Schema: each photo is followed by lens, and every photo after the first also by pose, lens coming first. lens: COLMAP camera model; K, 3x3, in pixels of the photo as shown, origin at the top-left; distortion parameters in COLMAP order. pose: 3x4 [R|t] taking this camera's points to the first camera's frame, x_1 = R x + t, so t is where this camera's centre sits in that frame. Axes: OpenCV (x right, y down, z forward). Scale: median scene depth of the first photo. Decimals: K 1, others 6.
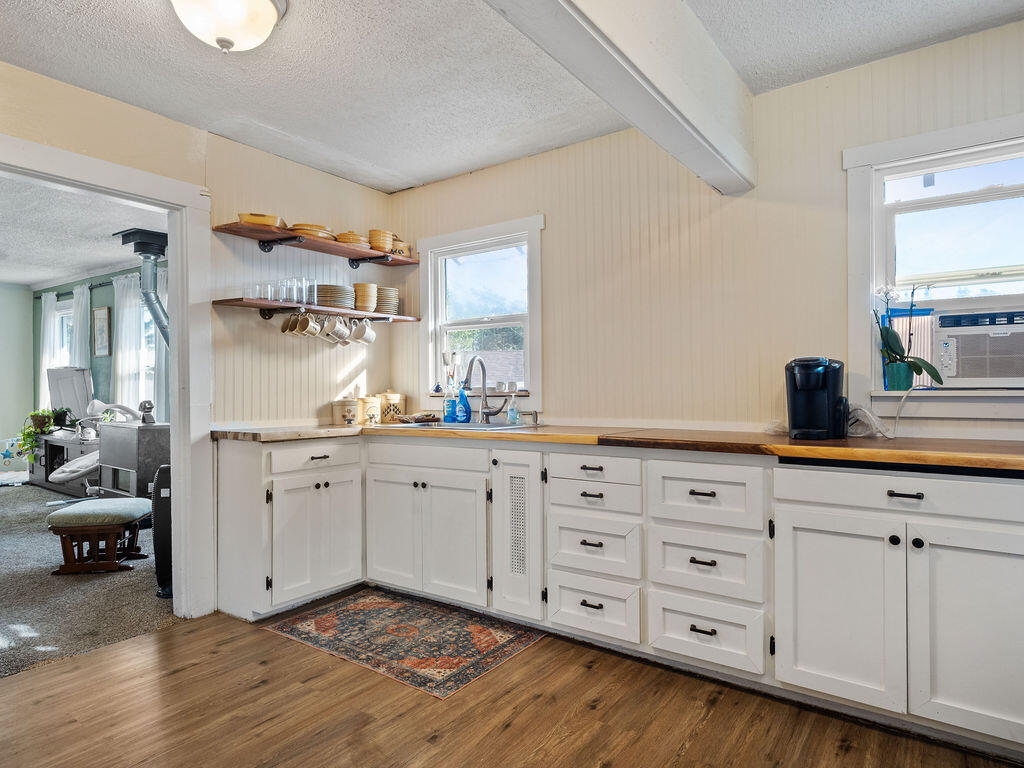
lens RADIAL K [[610.1, 0, 512.0], [0, 610.1, 384.0], [0, 0, 1]] dist [0.000818, -0.000383]
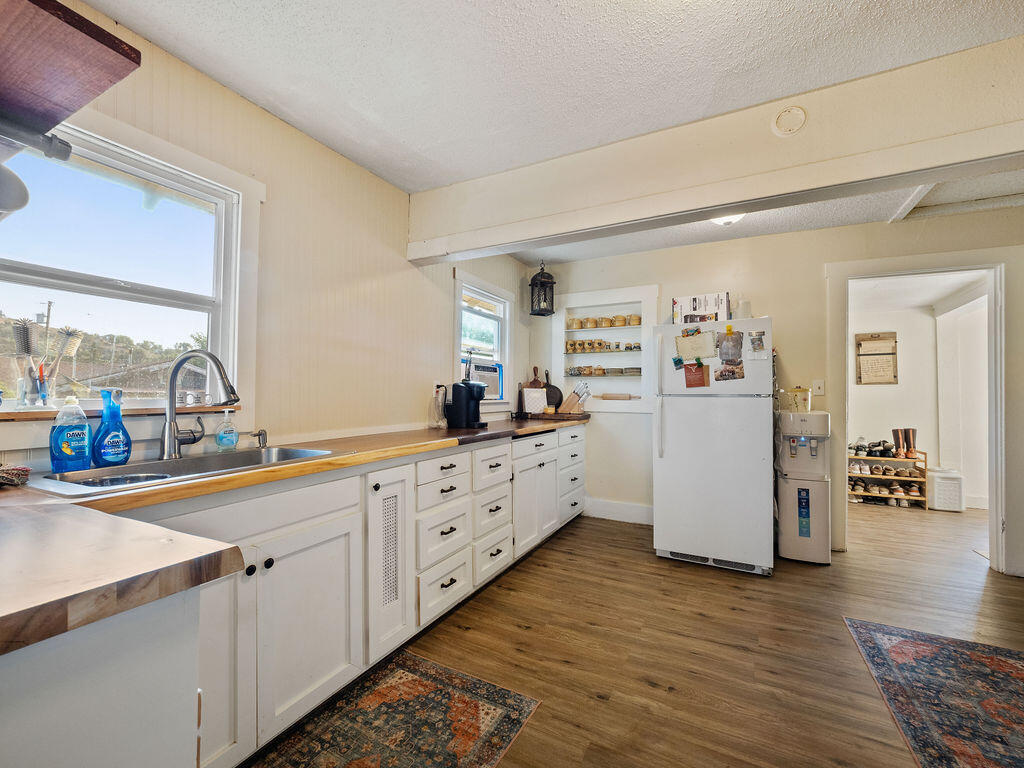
lens RADIAL K [[436.5, 0, 512.0], [0, 436.5, 384.0], [0, 0, 1]] dist [-0.010497, 0.000221]
pose [[-0.137001, 0.034687, 0.989963, -0.668275], [-0.000471, 0.999384, -0.035082, 0.005723], [-0.990571, -0.005273, -0.136901, 0.905506]]
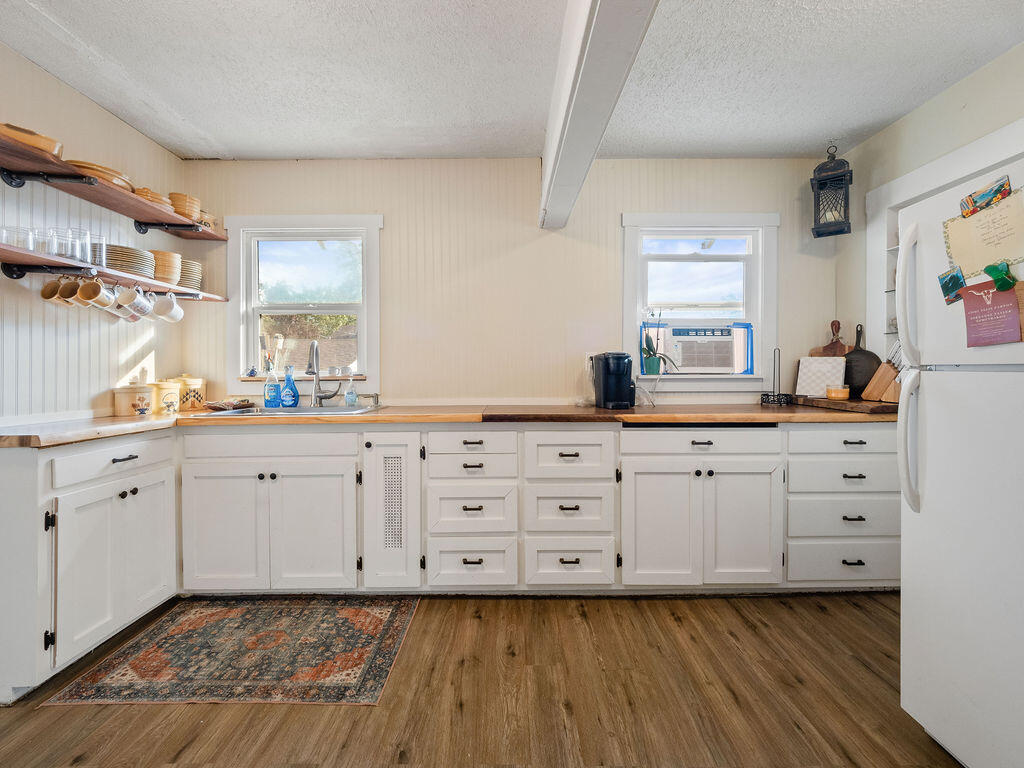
lens RADIAL K [[438.0, 0, 511.9], [0, 438.0, 371.1], [0, 0, 1]] dist [-0.010833, 0.003729]
pose [[0.809693, 0.003599, 0.586843, -0.267045], [-0.006116, 0.999979, 0.002307, 0.001017], [-0.586822, -0.005457, 0.809698, 0.266551]]
